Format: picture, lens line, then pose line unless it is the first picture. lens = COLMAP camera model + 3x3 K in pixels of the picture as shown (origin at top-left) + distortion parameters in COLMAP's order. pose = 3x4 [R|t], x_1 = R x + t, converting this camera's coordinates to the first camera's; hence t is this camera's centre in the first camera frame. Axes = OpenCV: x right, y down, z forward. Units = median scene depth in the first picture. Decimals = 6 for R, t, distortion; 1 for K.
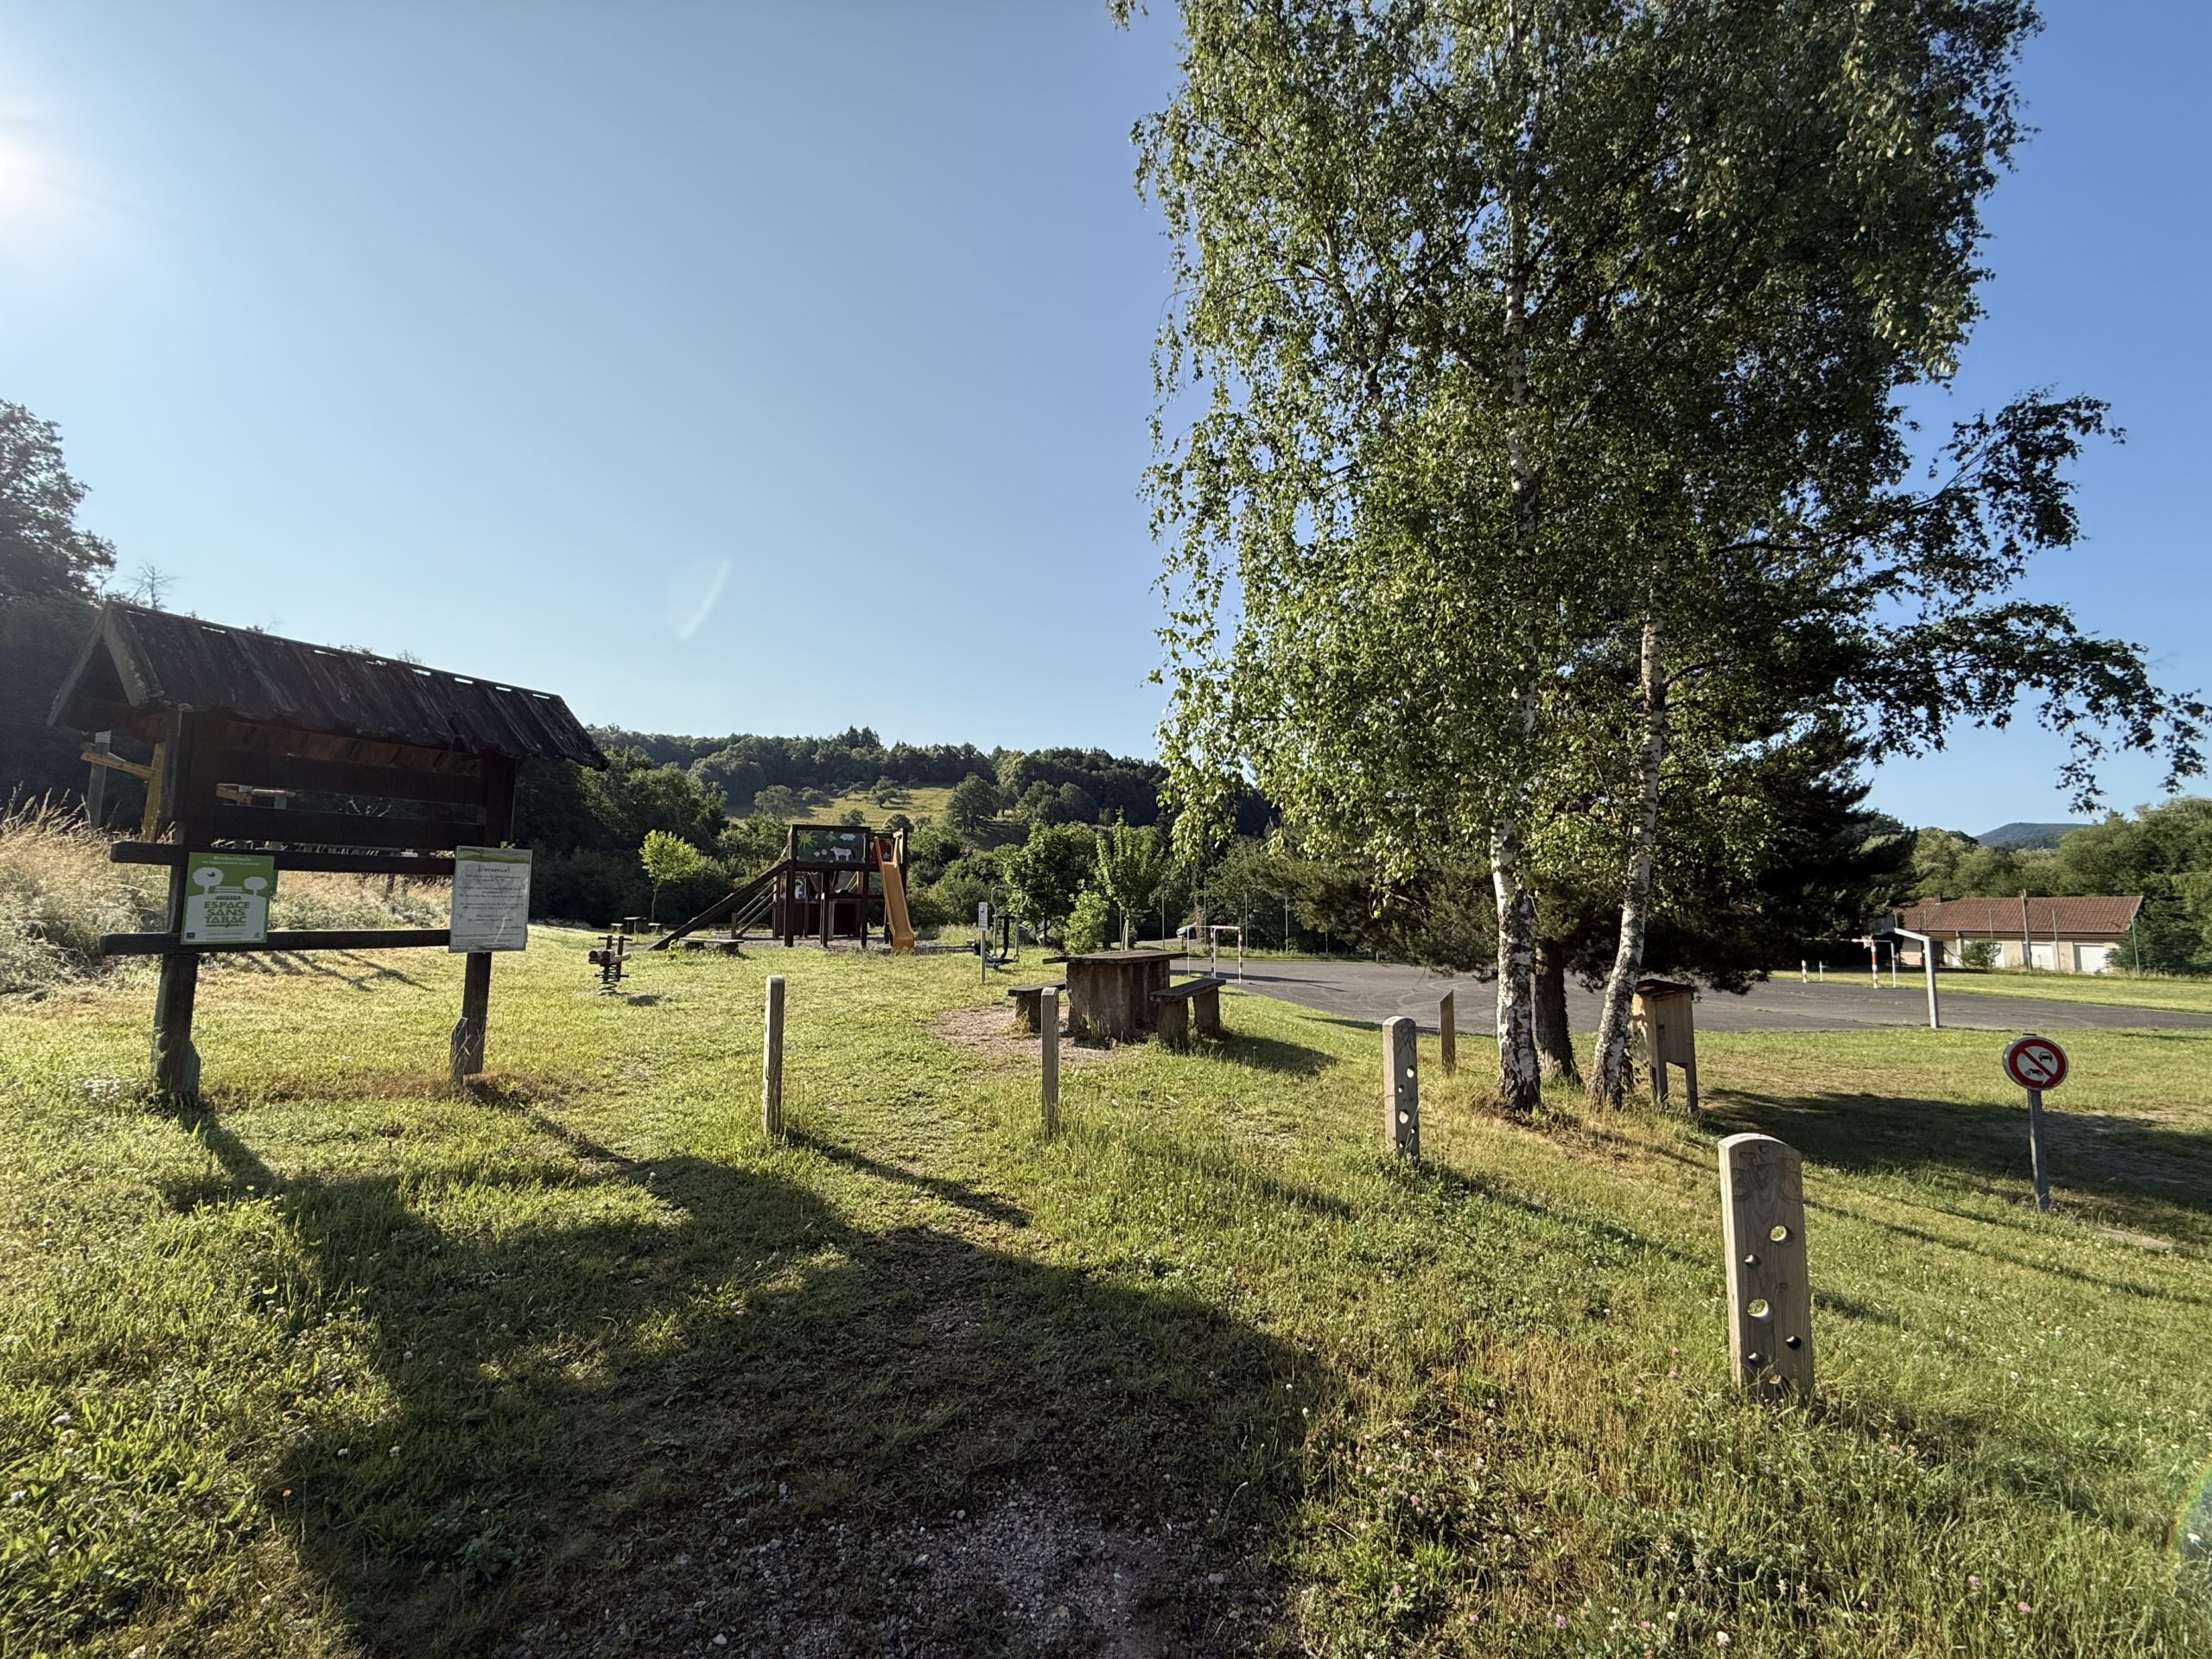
lens RADIAL K [[882.1, 0, 1099.1], [0, 882.1, 832.8], [0, 0, 1]] dist [0.003807, -0.000252]
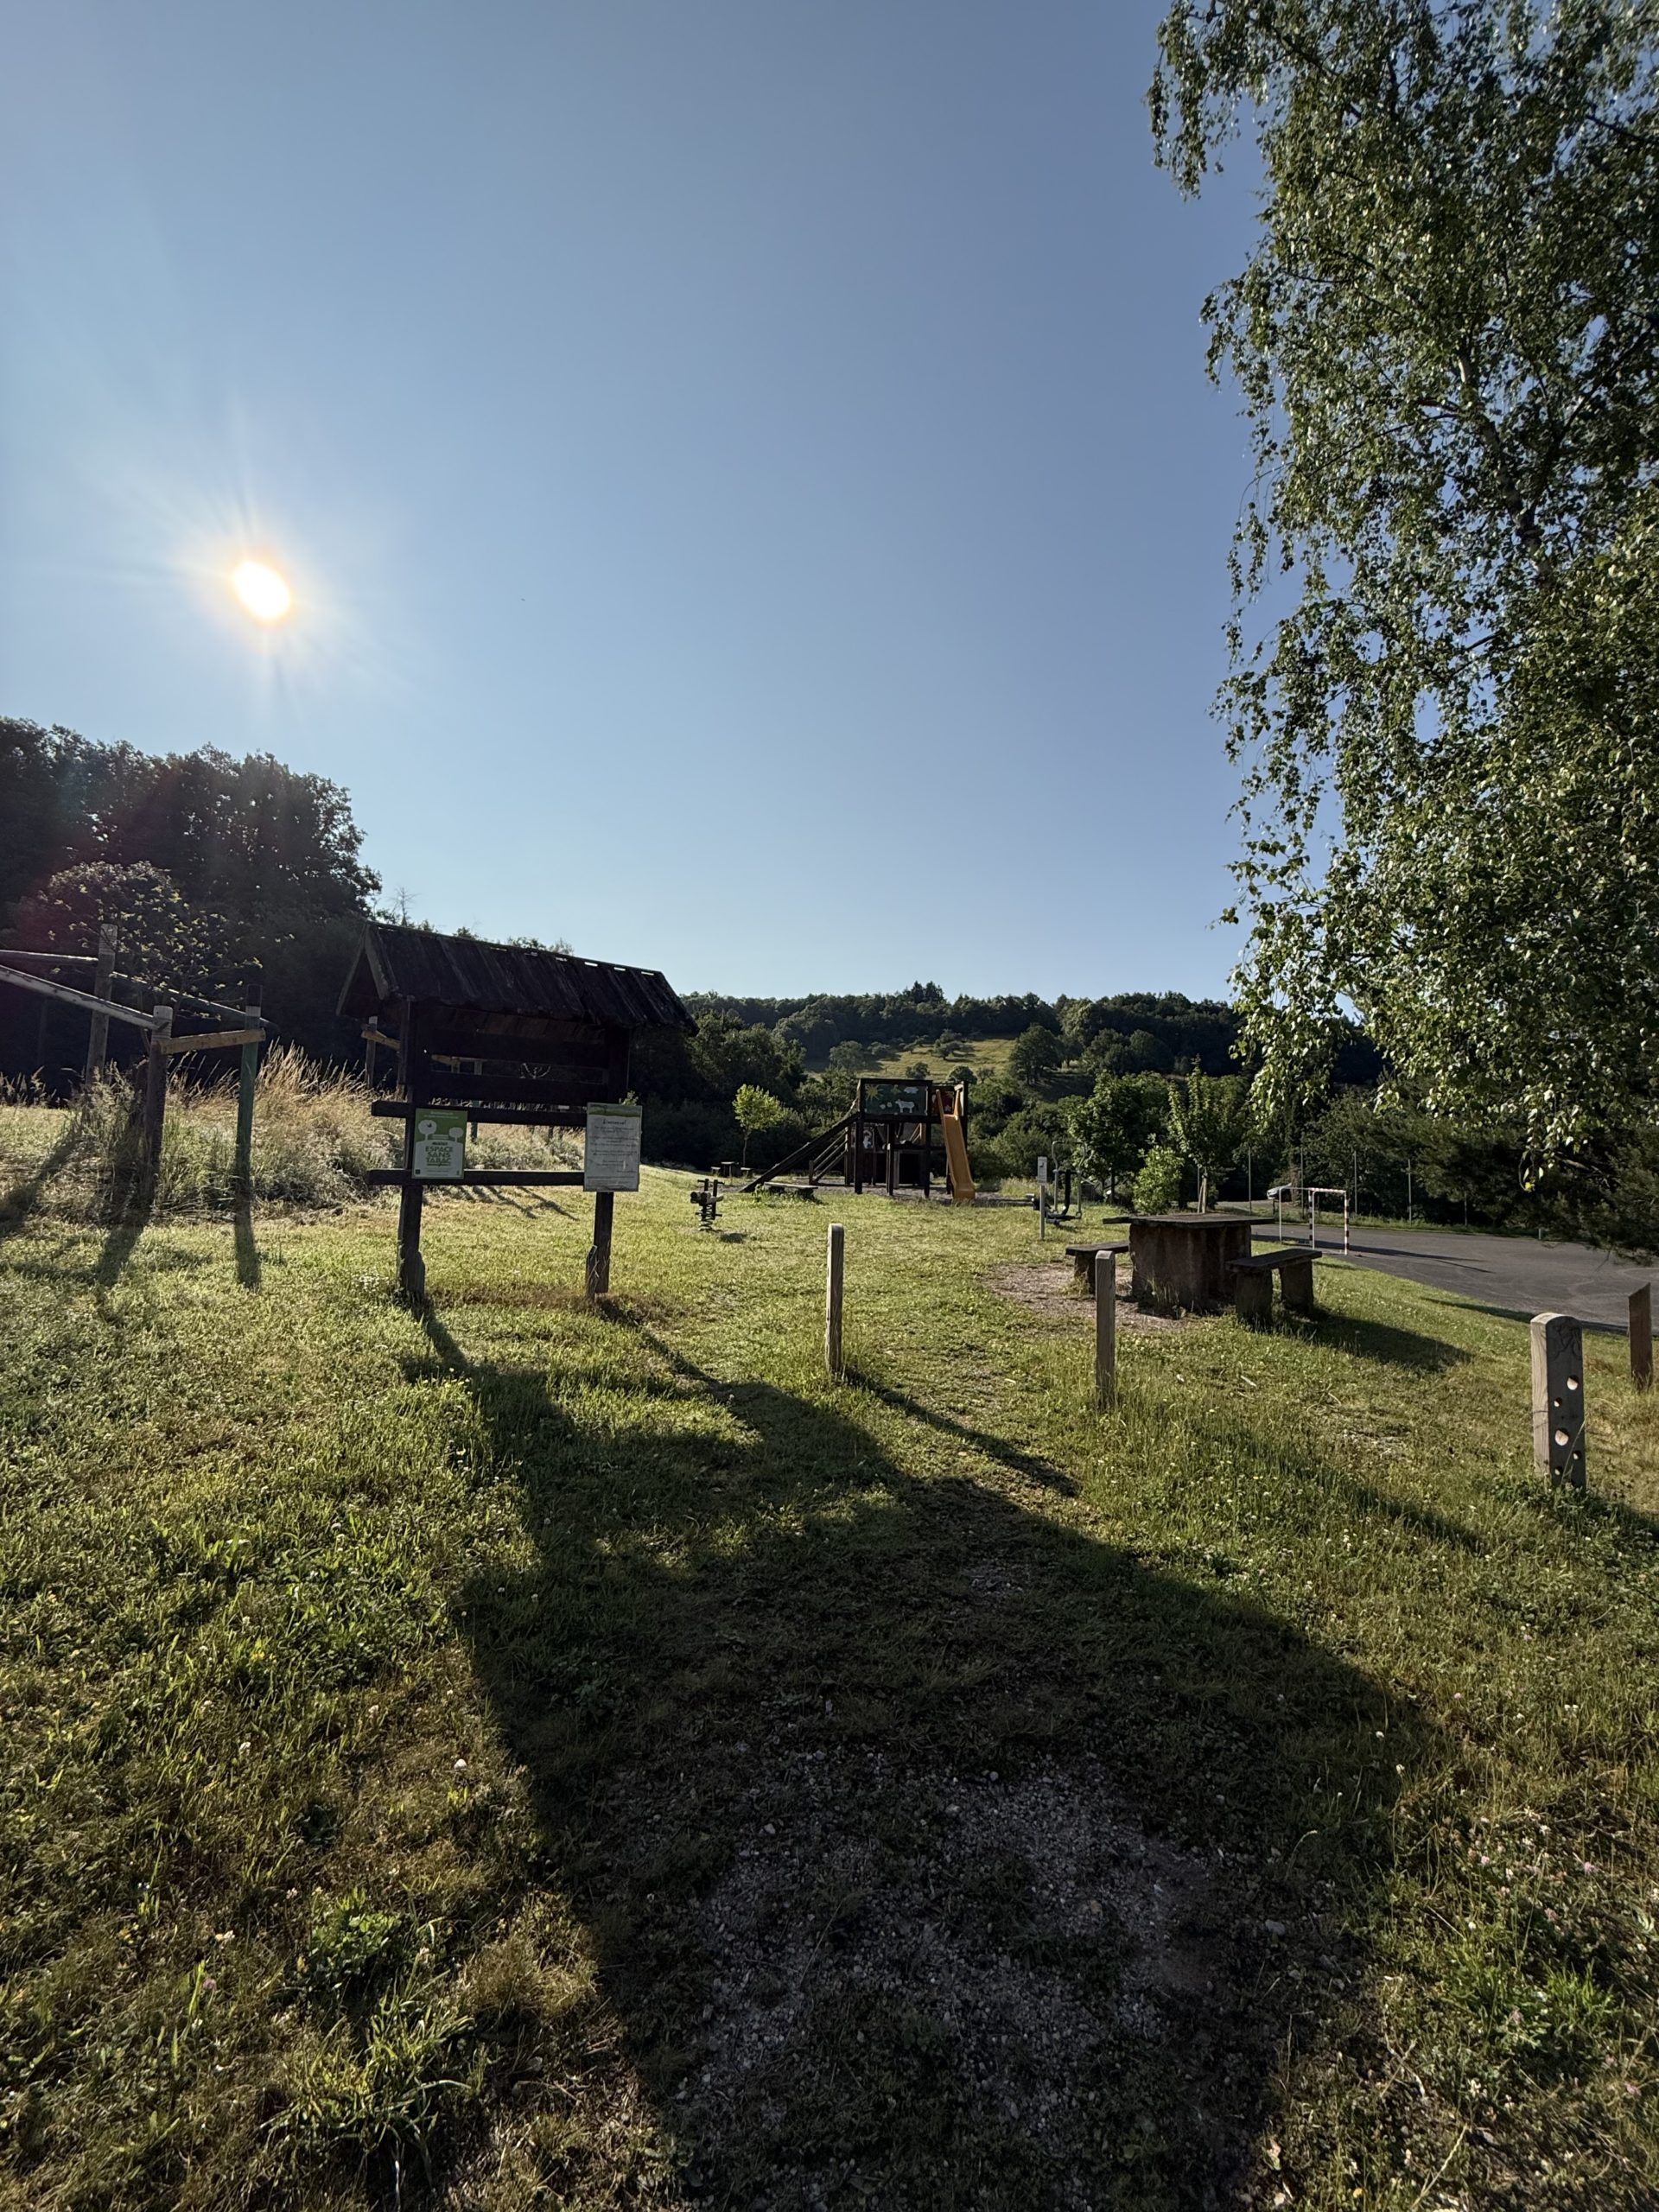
lens RADIAL K [[882.1, 0, 828.3], [0, 882.1, 1101.8], [0, 0, 1]] dist [0.003807, -0.000252]
pose [[0.930951, -0.000449, -0.365143, 0.010910], [0.007581, 0.999807, 0.018099, -0.004198], [0.365065, -0.019618, 0.930775, 0.003736]]
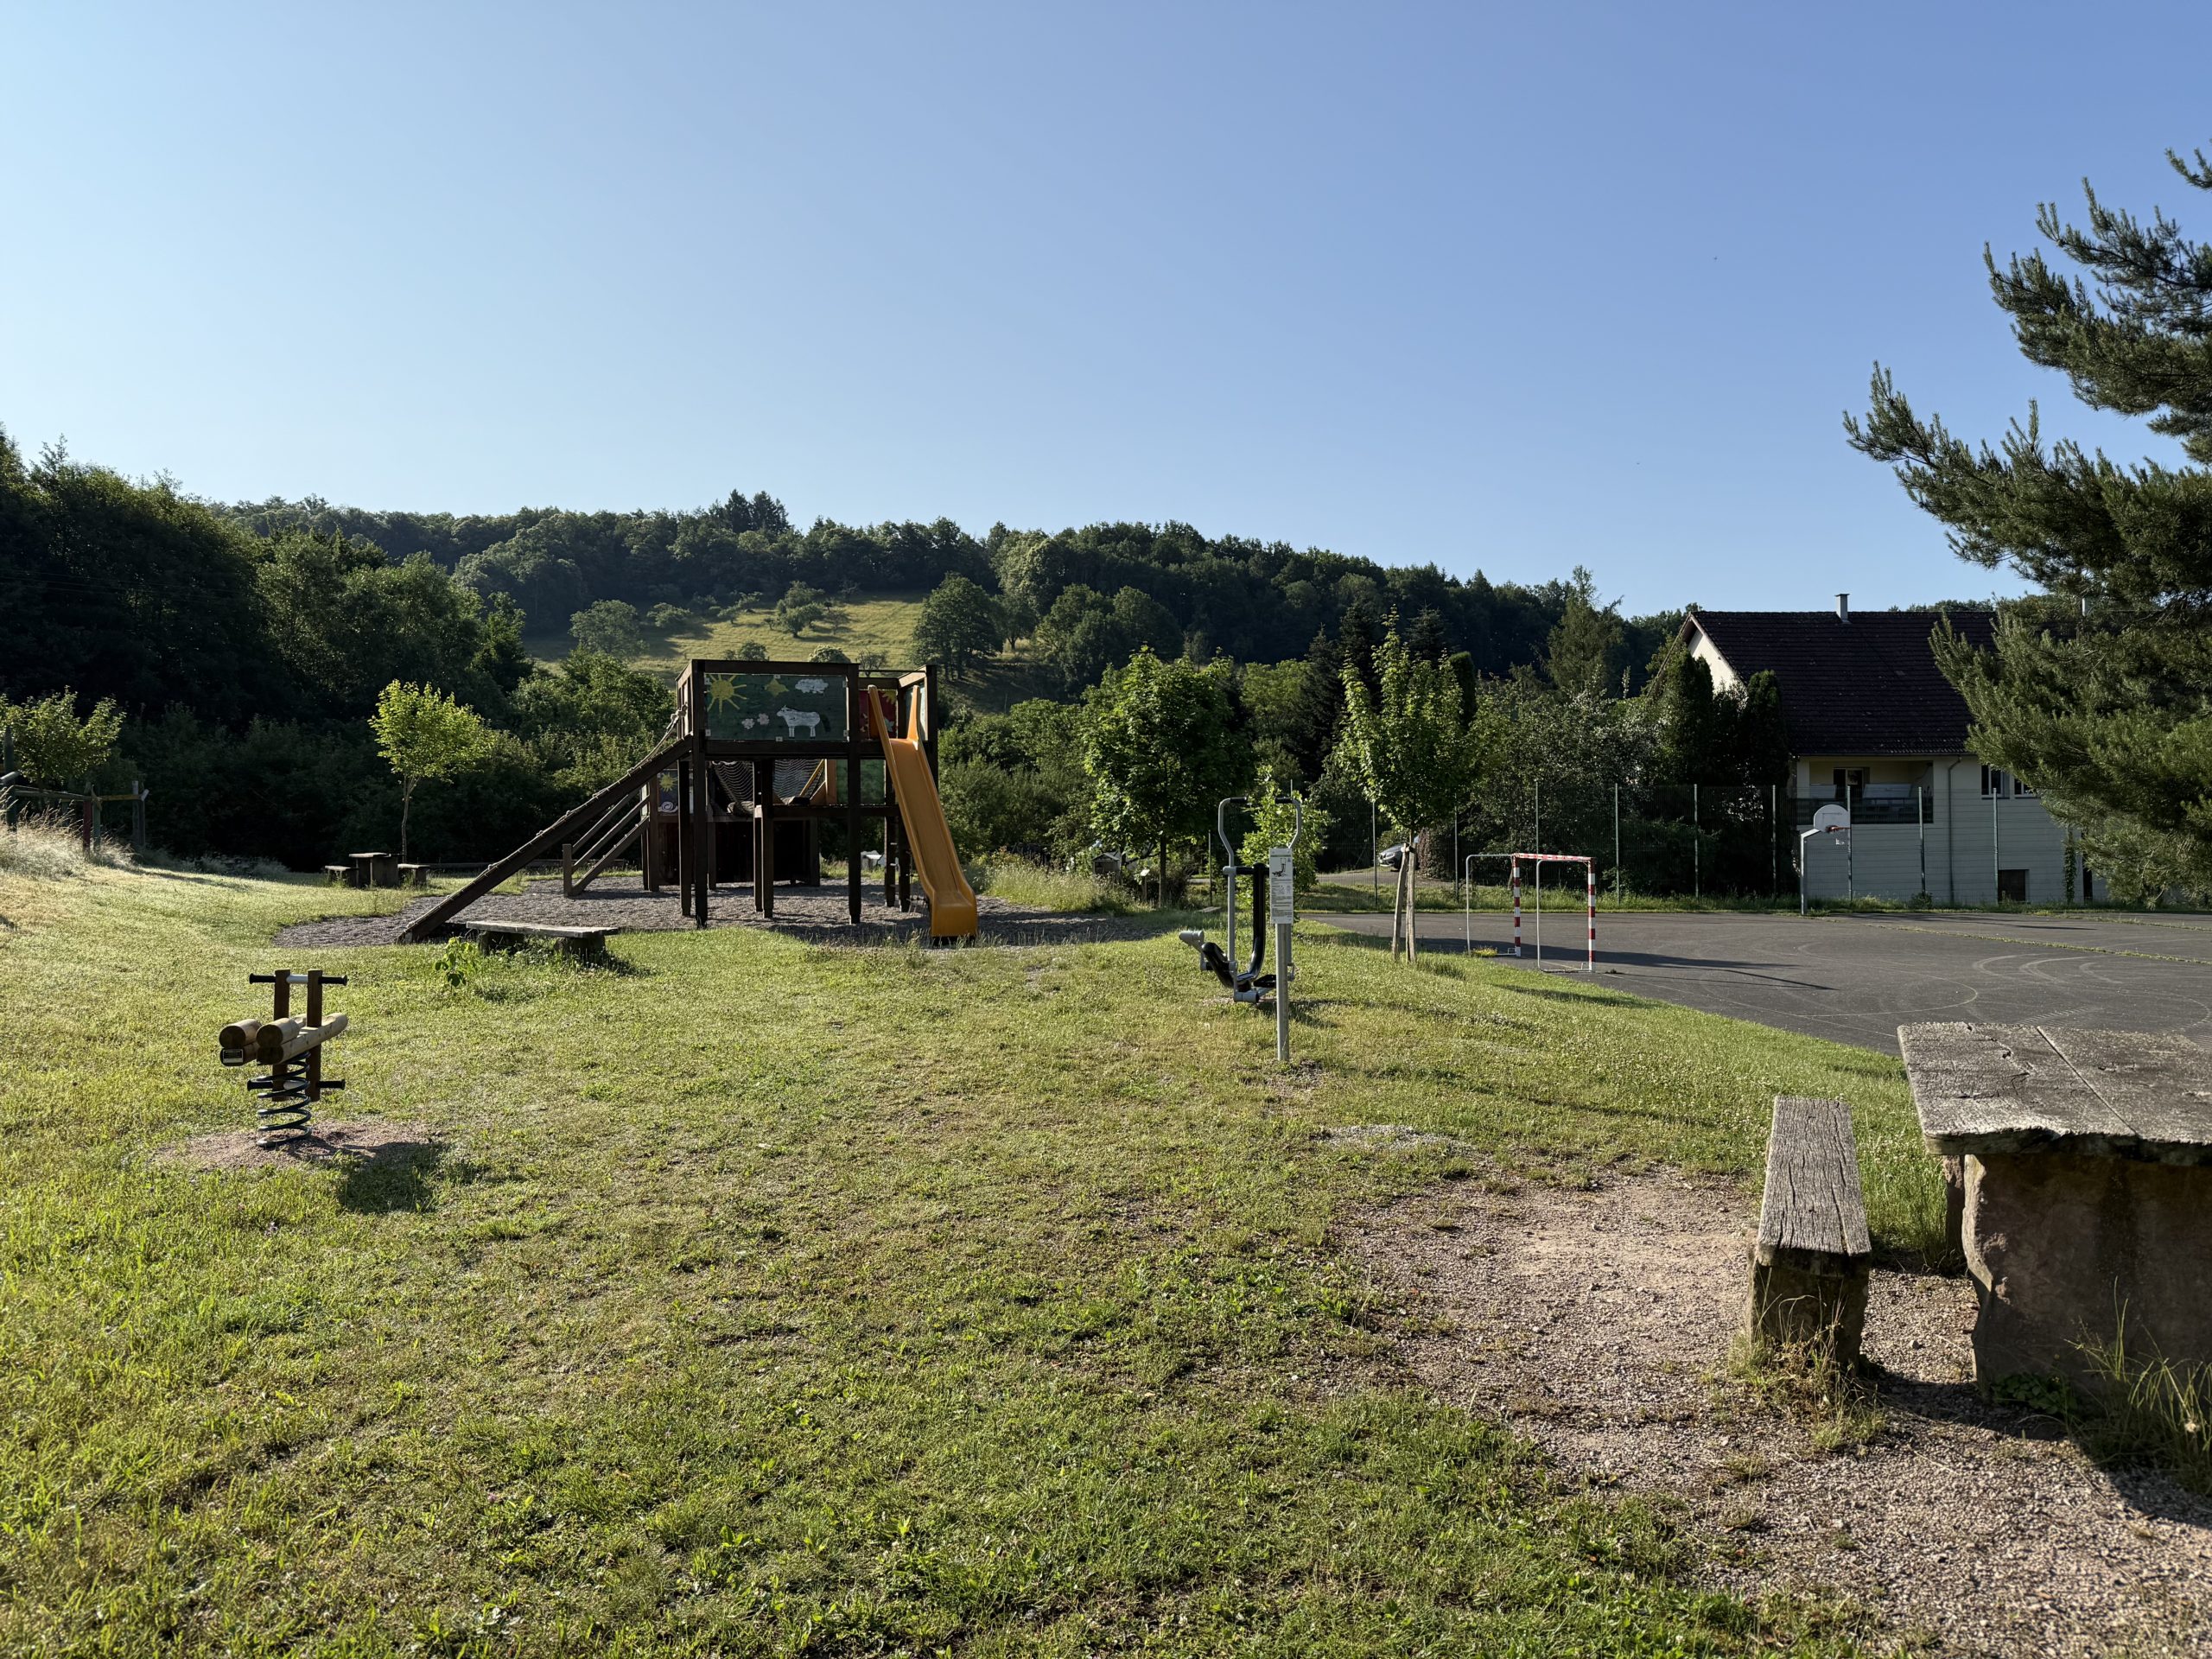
lens RADIAL K [[1542.4, 0, 1116.5], [0, 1542.4, 851.6], [0, 0, 1]] dist [0.064945, -0.072591]
pose [[0.999155, -0.013836, -0.038689, -0.348882], [0.018088, 0.993566, 0.111805, 0.013632], [0.036893, -0.112410, 0.992977, 0.702612]]
